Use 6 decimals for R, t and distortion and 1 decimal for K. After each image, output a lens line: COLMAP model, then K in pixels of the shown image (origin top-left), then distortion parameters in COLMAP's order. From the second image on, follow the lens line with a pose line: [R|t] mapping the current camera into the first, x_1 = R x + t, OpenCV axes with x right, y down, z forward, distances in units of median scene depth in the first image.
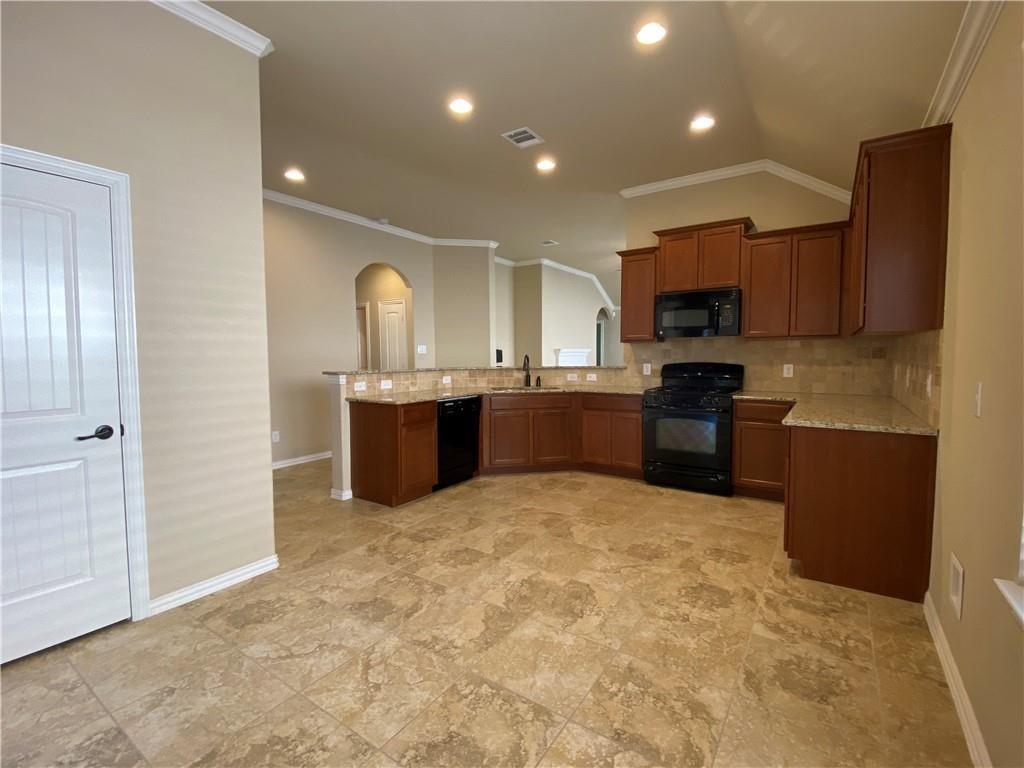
lens RADIAL K [[465.1, 0, 510.4], [0, 465.1, 388.3], [0, 0, 1]] dist [-0.004275, -0.005703]
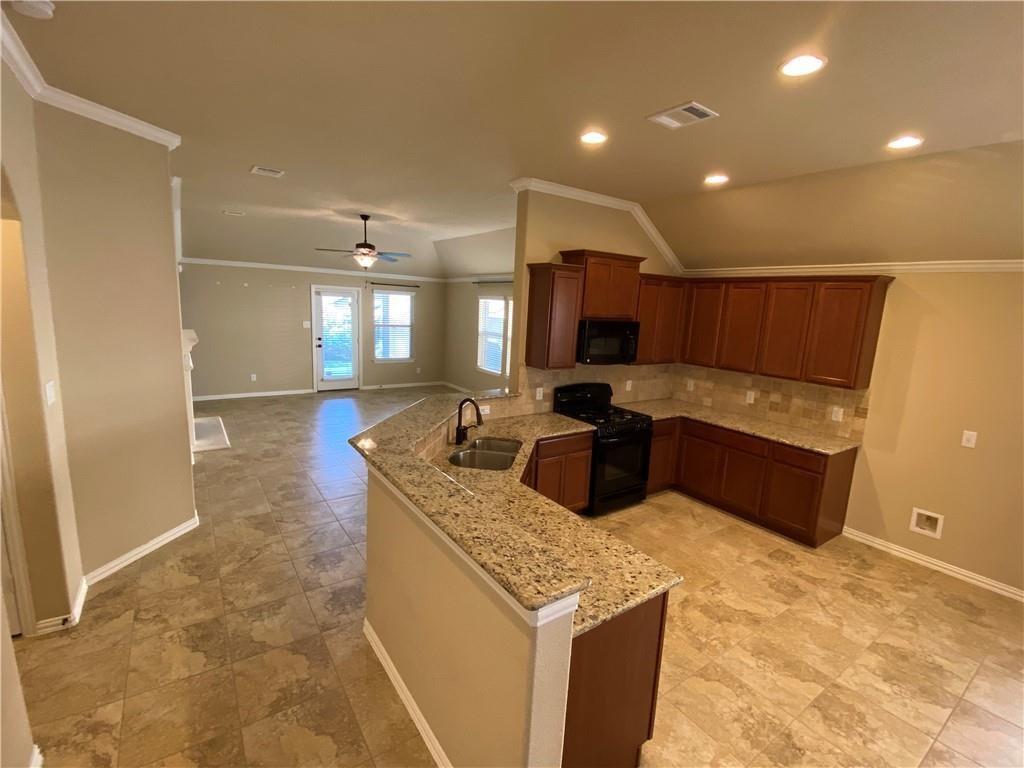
lens RADIAL K [[465.1, 0, 514.6], [0, 465.1, 379.8], [0, 0, 1]] dist [-0.004275, -0.005703]
pose [[0.347813, -0.127850, 0.928806, -0.900930], [0.015131, 0.991295, 0.130786, -0.303251], [-0.937442, -0.031435, 0.346720, 1.196344]]
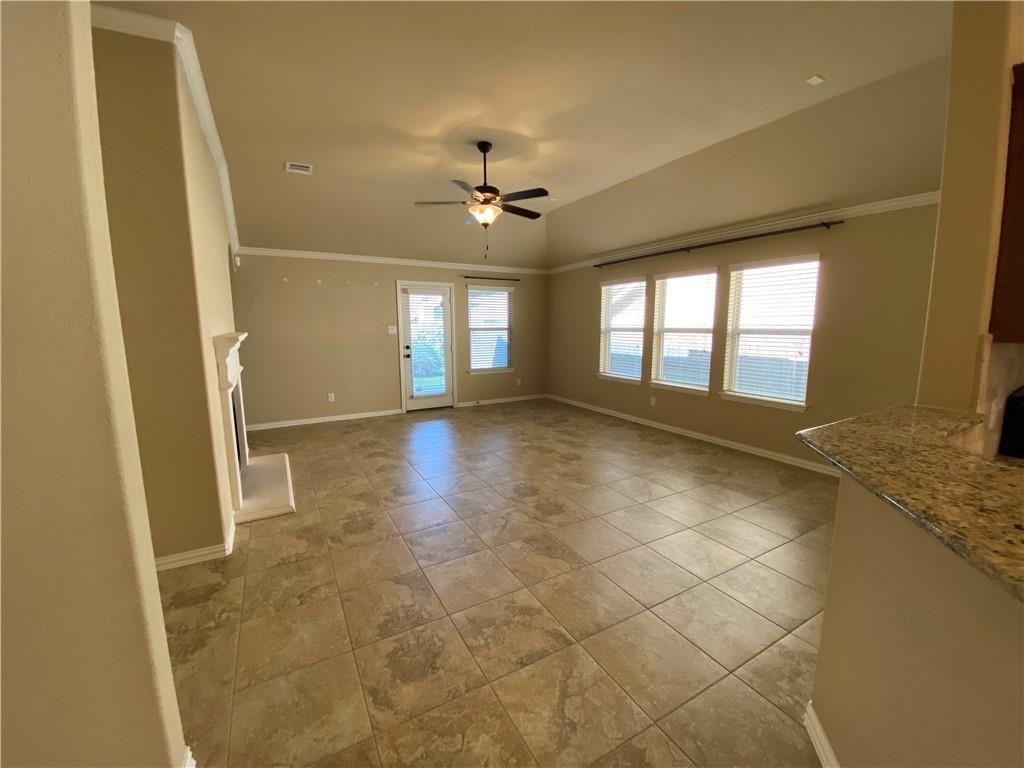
lens RADIAL K [[412.2, 0, 509.0], [0, 412.2, 380.0], [0, 0, 1]] dist [0.004014, -0.000932]
pose [[0.445403, -0.116294, 0.887745, -0.250316], [0.067011, 0.993077, 0.096471, -0.197133], [-0.892819, 0.016520, 0.450113, 1.947464]]
